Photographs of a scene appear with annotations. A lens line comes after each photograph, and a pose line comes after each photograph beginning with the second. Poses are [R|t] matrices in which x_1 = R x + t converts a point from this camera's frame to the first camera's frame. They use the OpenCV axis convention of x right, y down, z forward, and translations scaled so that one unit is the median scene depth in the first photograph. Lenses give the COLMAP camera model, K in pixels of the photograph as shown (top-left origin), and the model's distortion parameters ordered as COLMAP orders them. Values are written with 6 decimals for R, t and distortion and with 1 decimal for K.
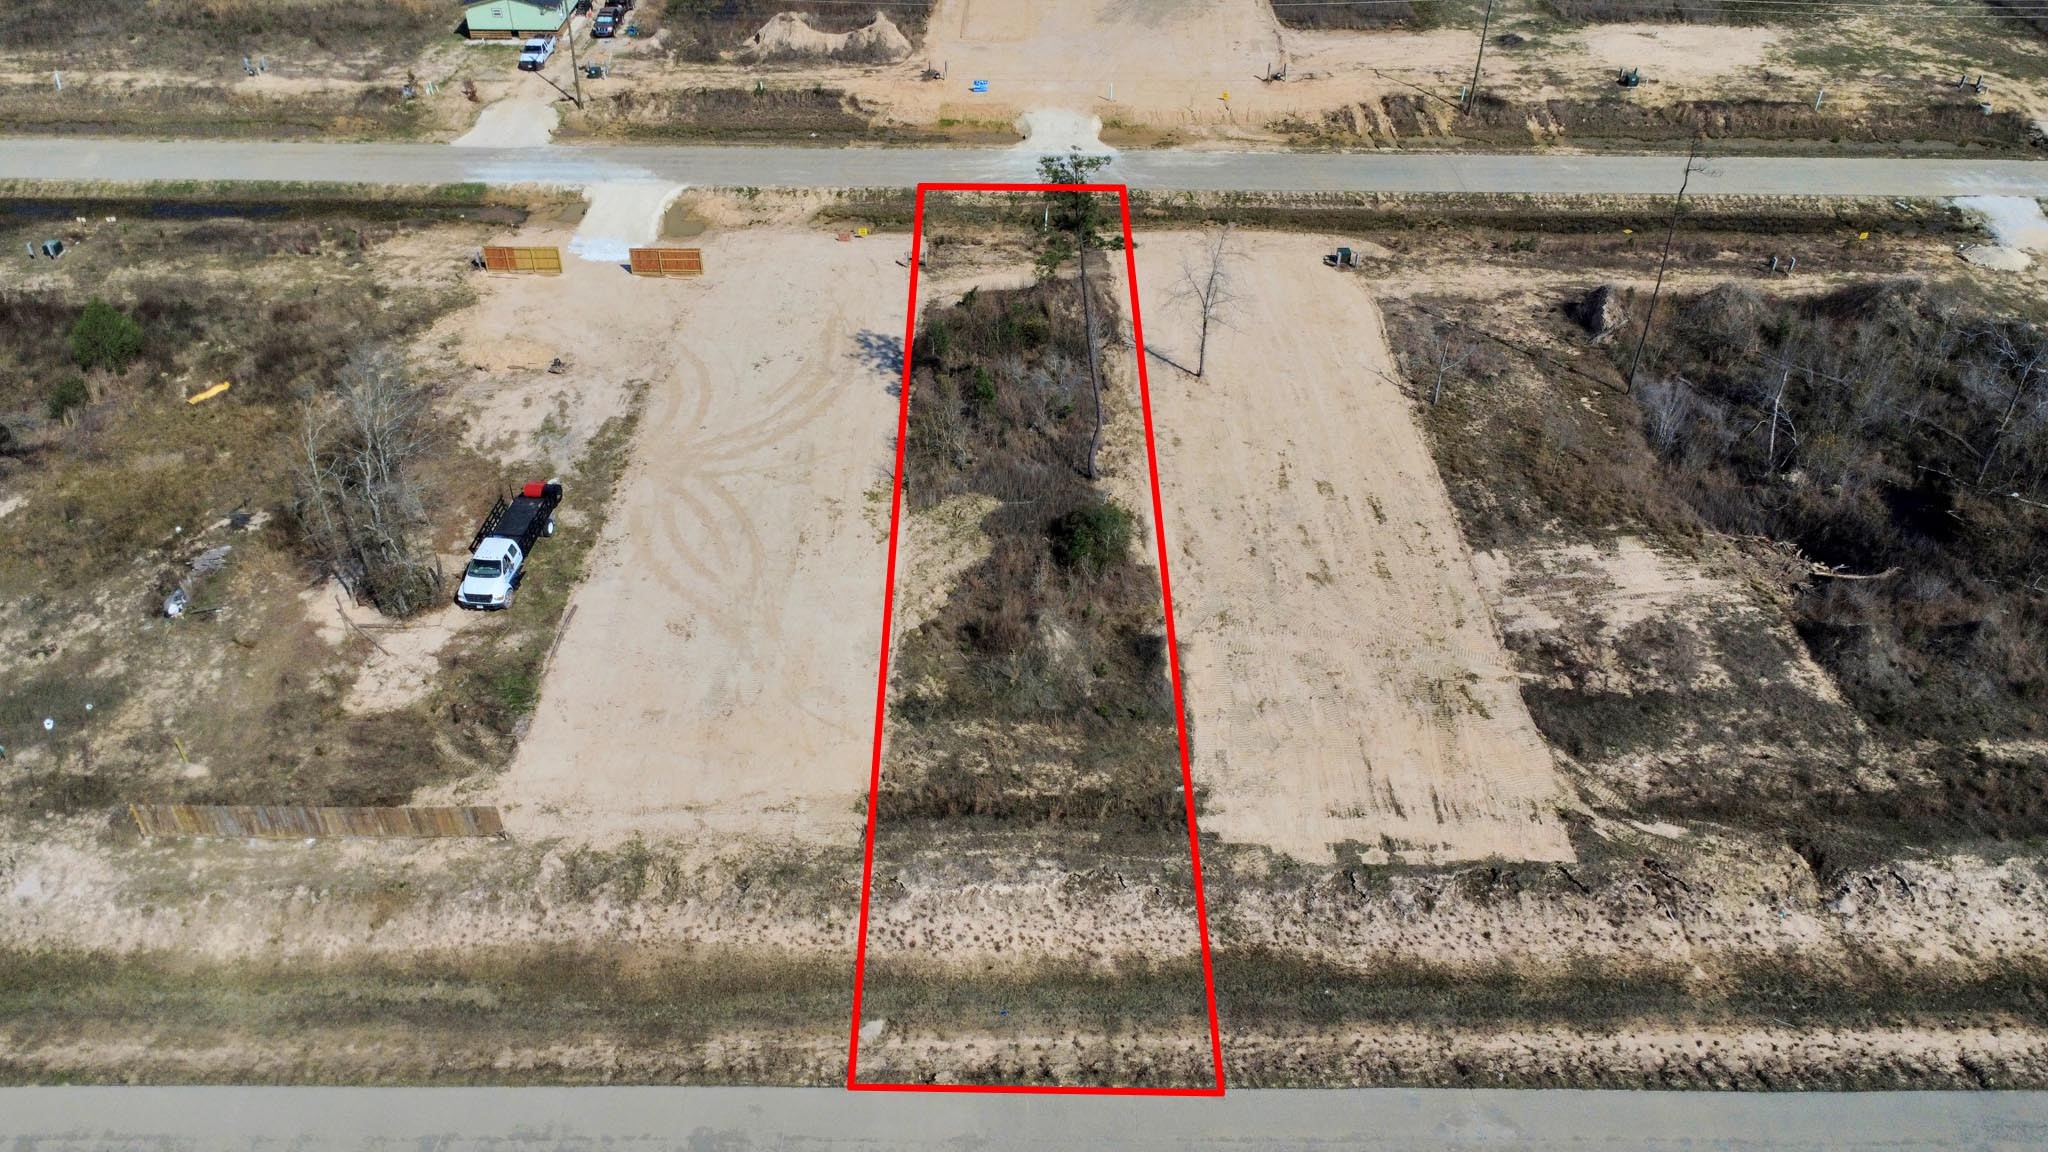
lens RADIAL K [[1527.7, 0, 1022.3], [0, 1527.7, 567.5], [0, 0, 1]] dist [0.005799, -0.001669]
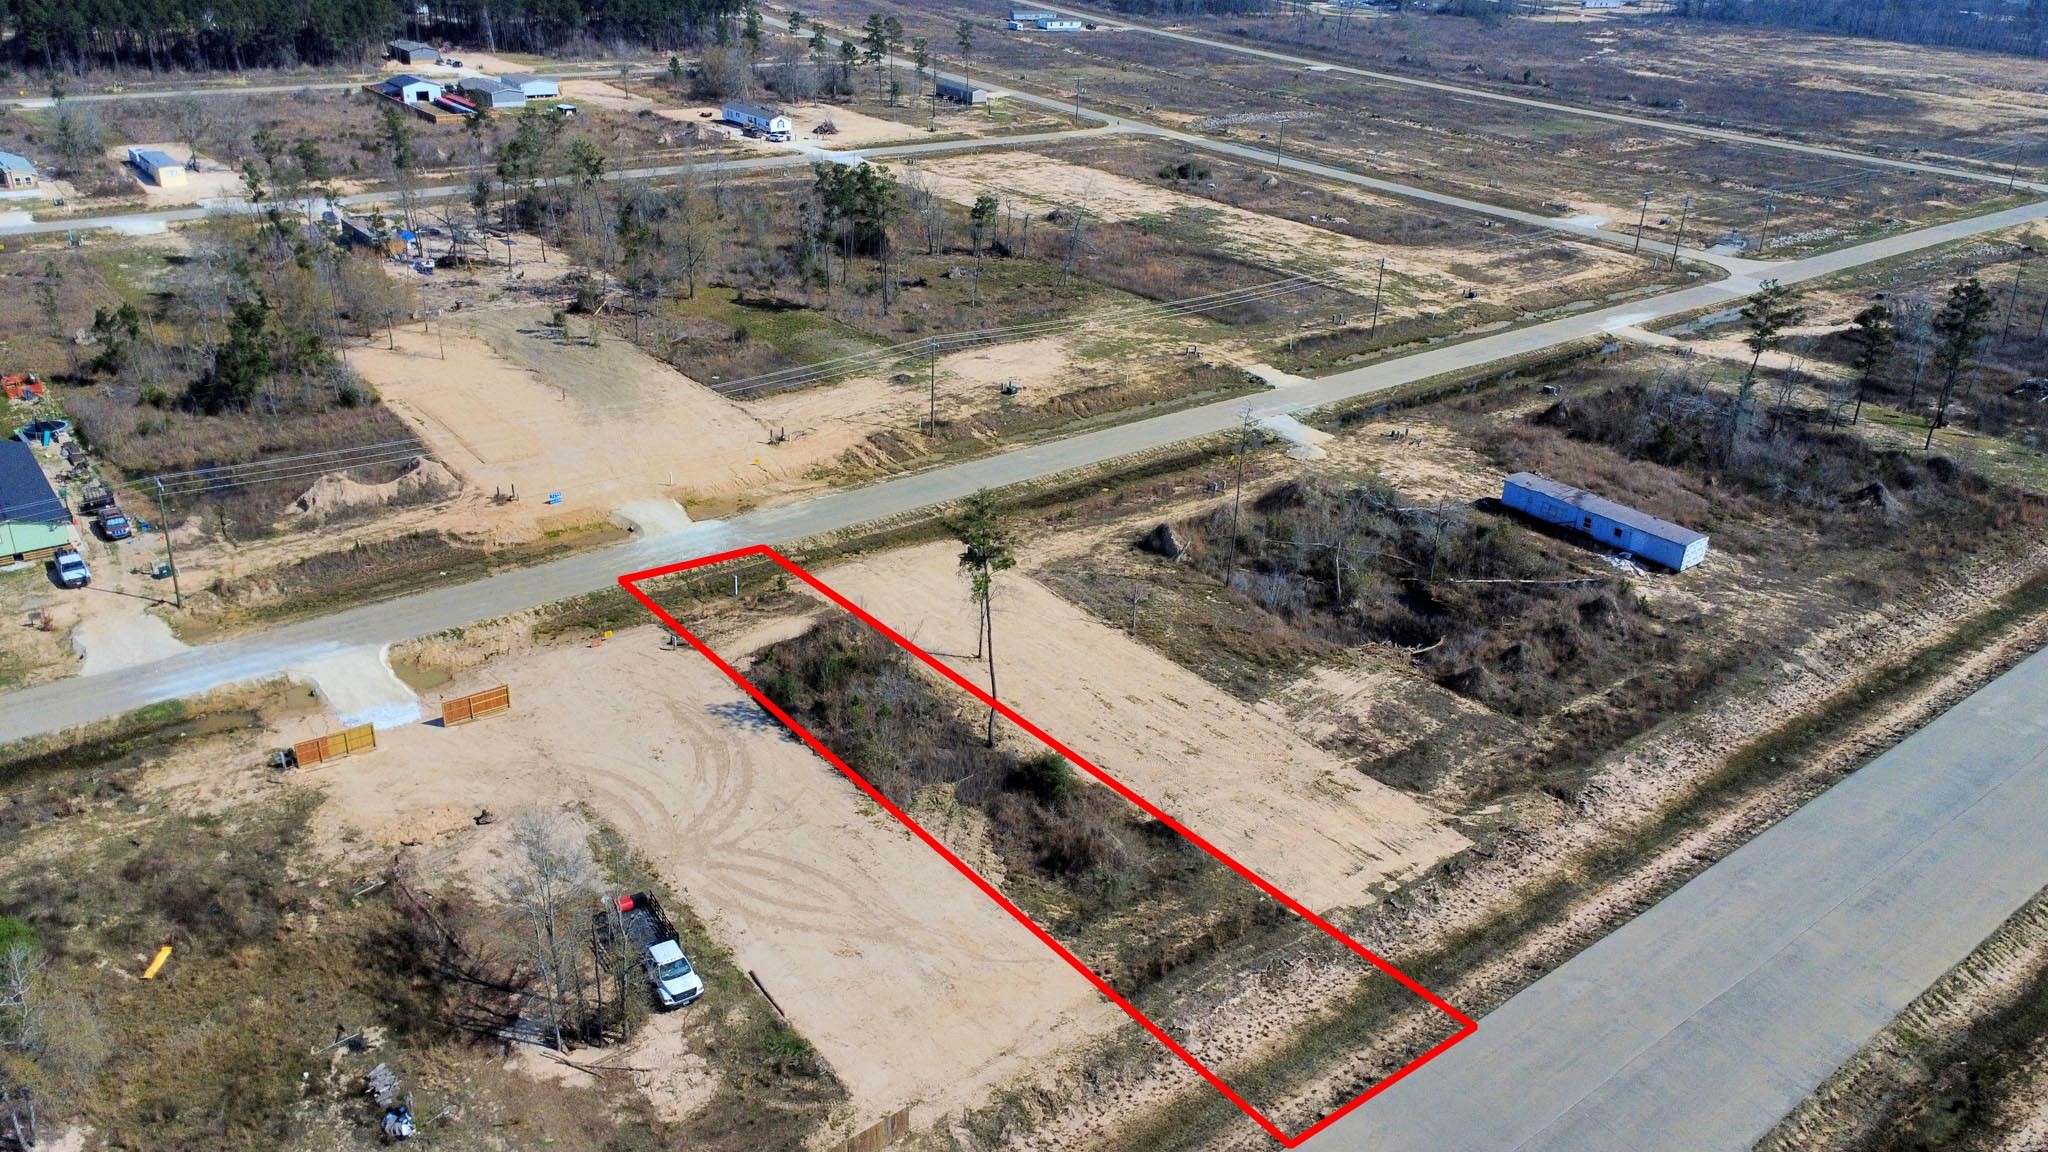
lens RADIAL K [[1527.7, 0, 1022.3], [0, 1527.7, 567.5], [0, 0, 1]] dist [0.005799, -0.001669]
pose [[0.787590, -0.242683, 0.566398, -0.693059], [0.353512, 0.930822, -0.092739, -0.077137], [-0.504709, 0.273269, 0.818897, -0.117901]]
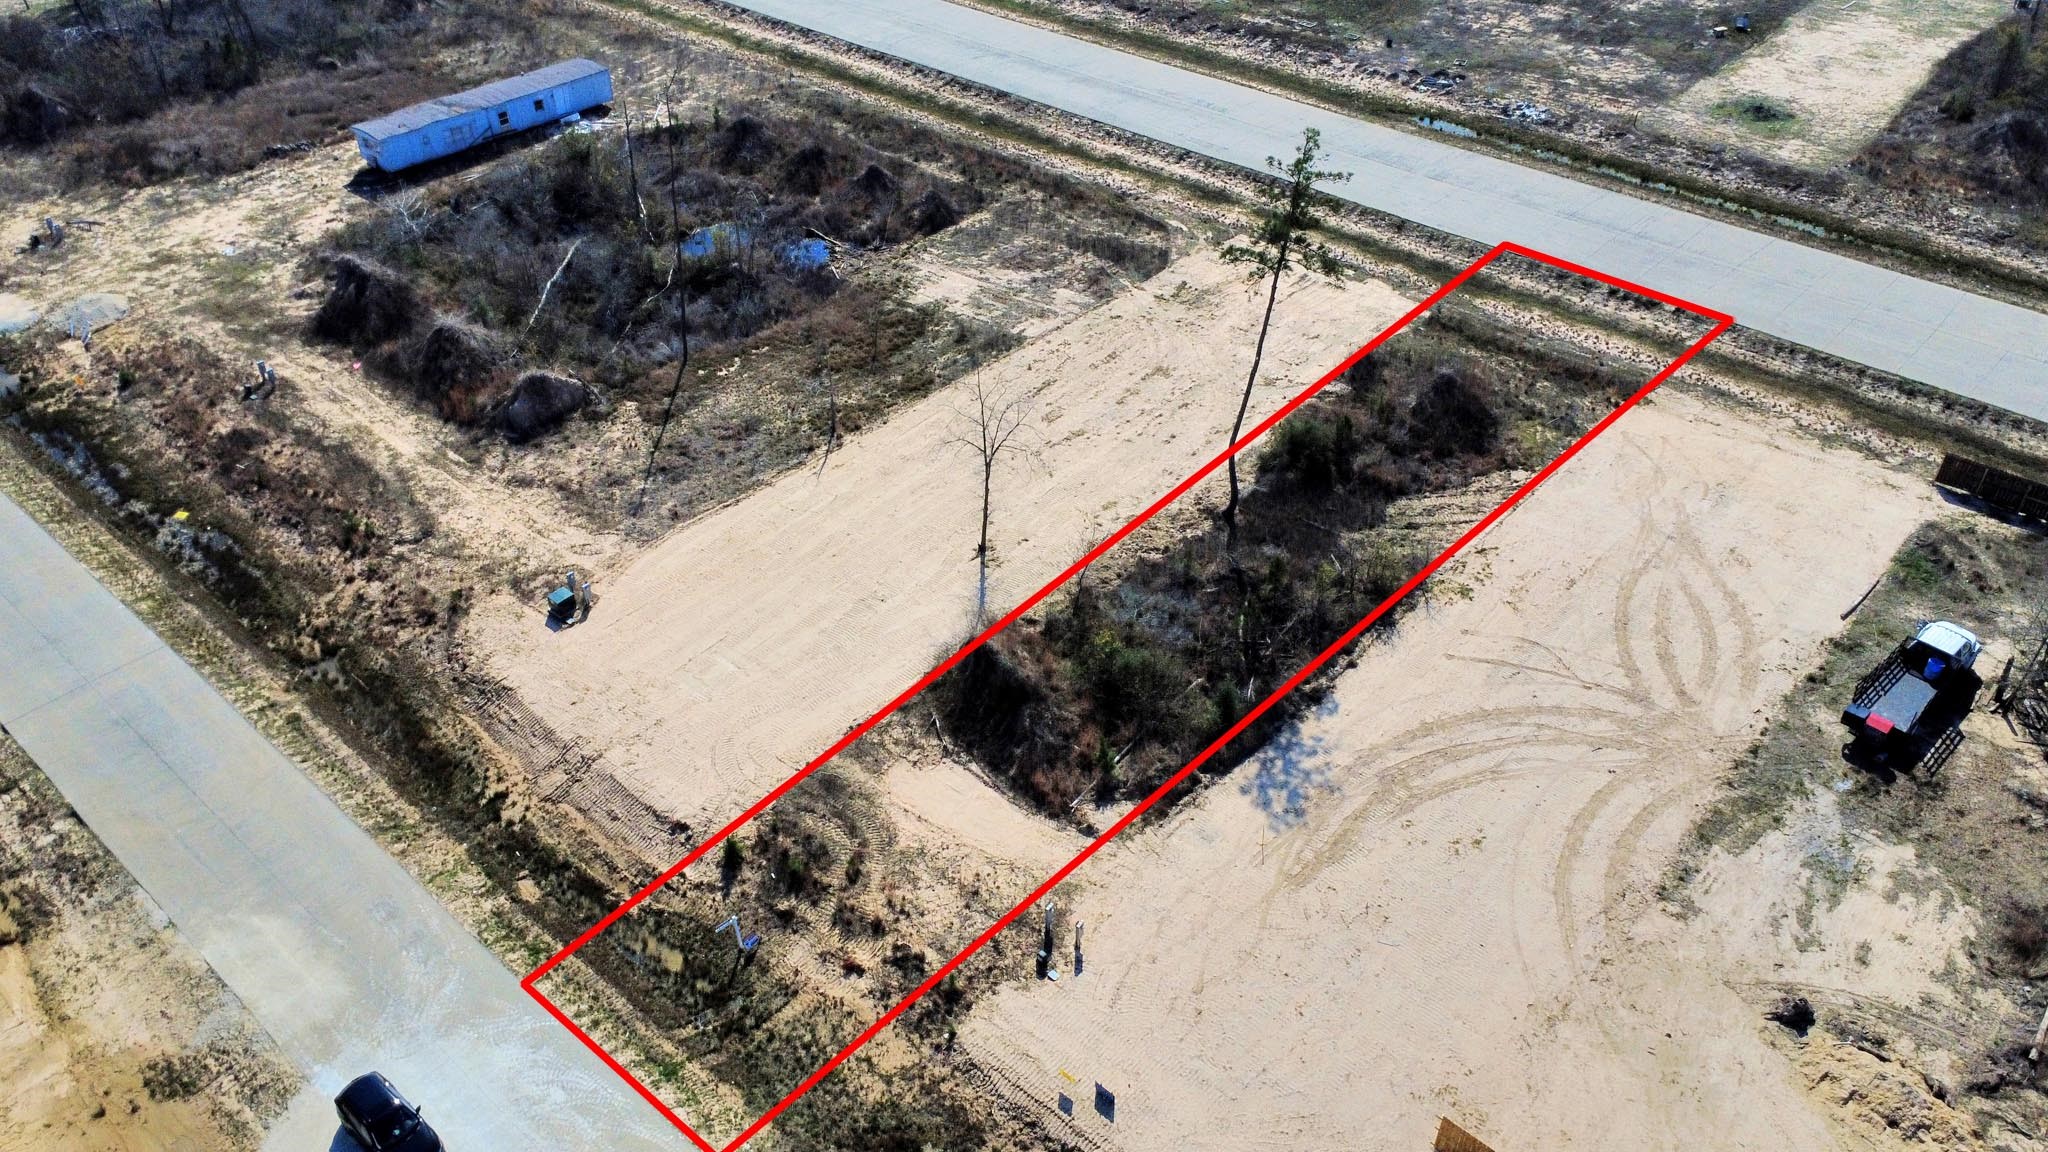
lens RADIAL K [[1527.7, 0, 1022.3], [0, 1527.7, 567.5], [0, 0, 1]] dist [0.005799, -0.001669]
pose [[-0.743150, -0.414122, 0.525576, -0.391315], [0.399689, 0.355207, 0.845031, -0.959055], [-0.536635, 0.838052, -0.098452, 1.310895]]
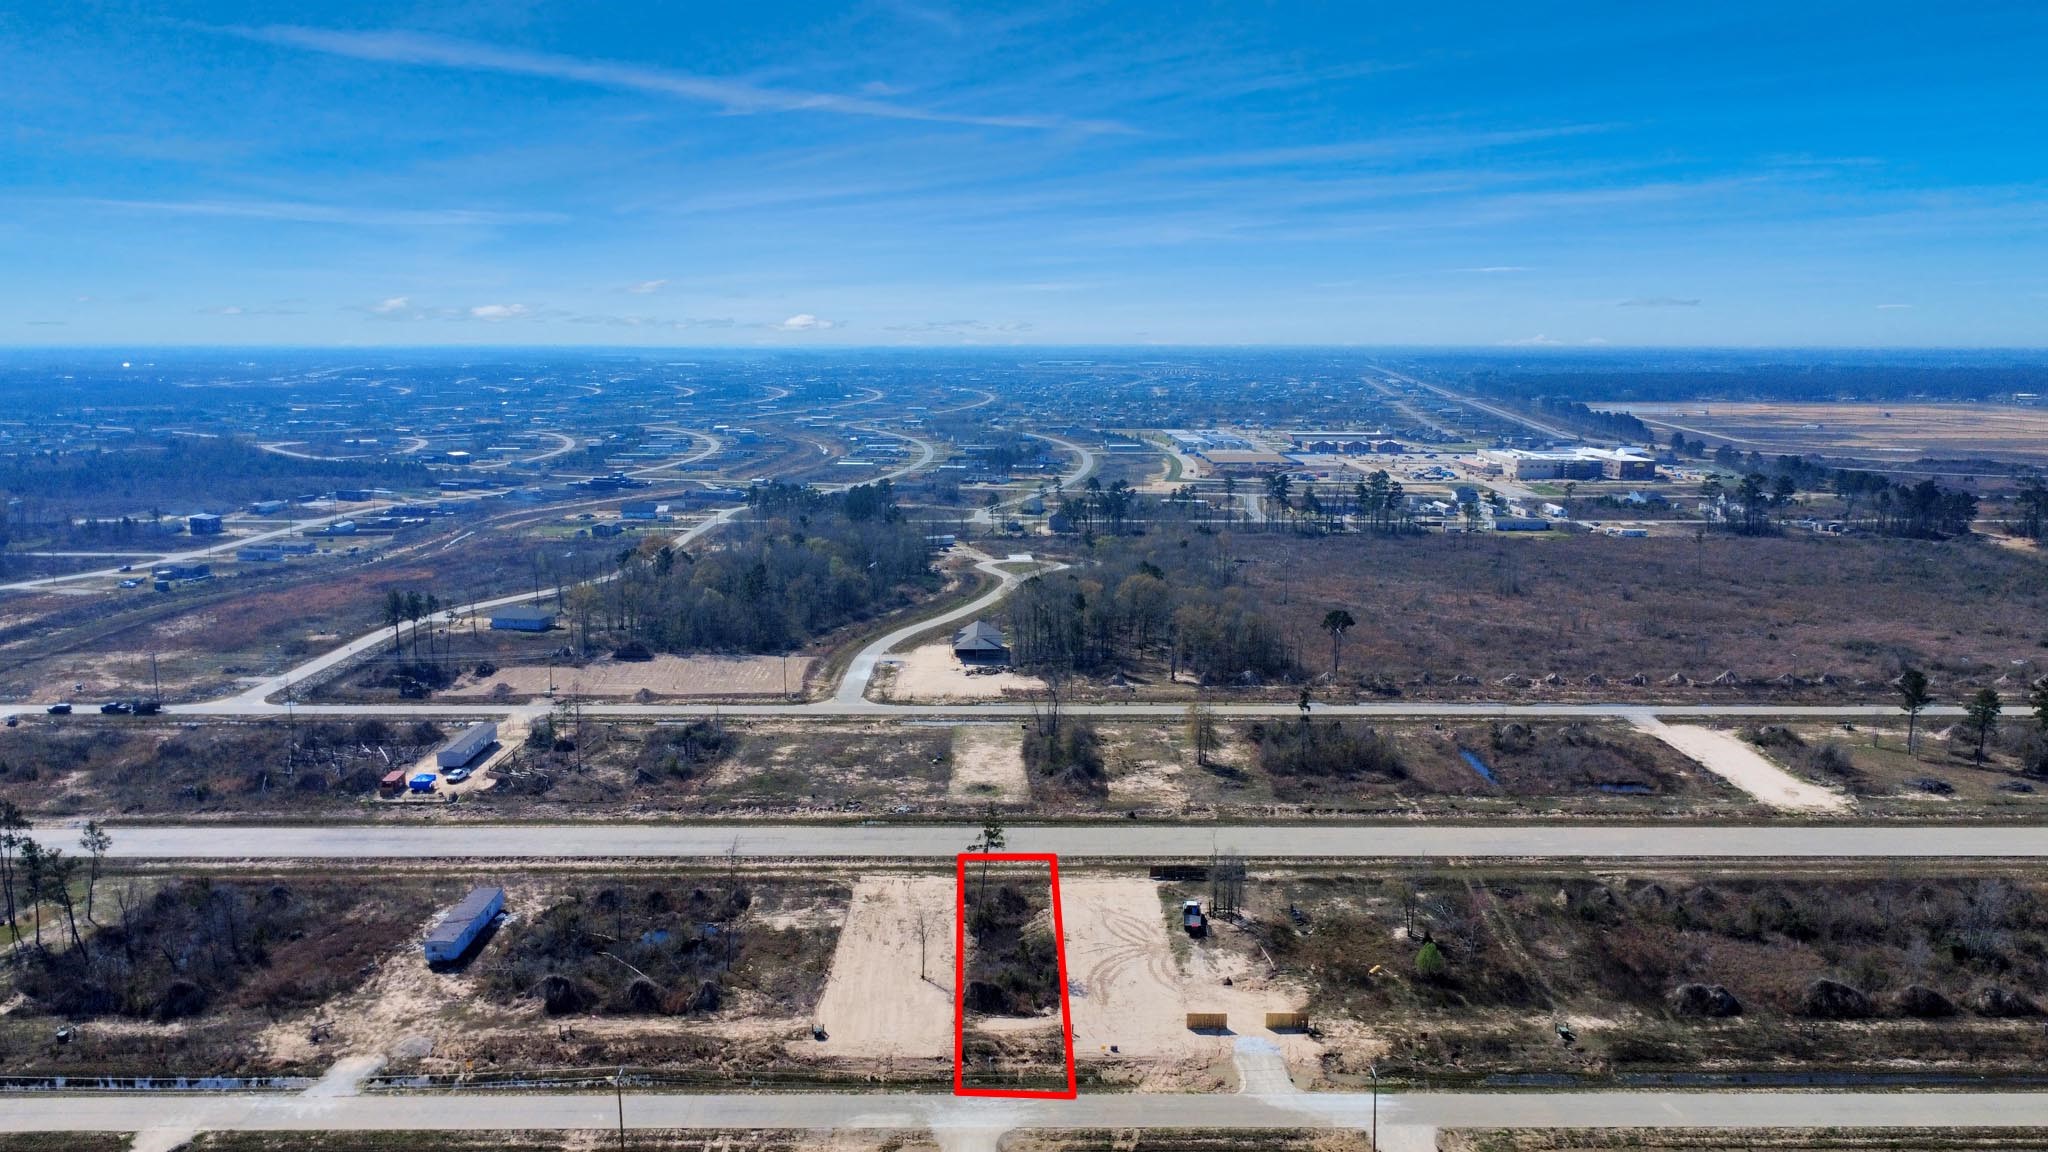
lens RADIAL K [[1511.7, 0, 1021.2], [0, 1511.7, 649.3], [0, 0, 1]] dist [0.005965, 0.002276]
pose [[-0.999898, -0.013995, -0.002819, -0.008291], [-0.011262, 0.651936, 0.758190, -2.450112], [-0.008772, 0.758145, -0.652027, 2.461210]]
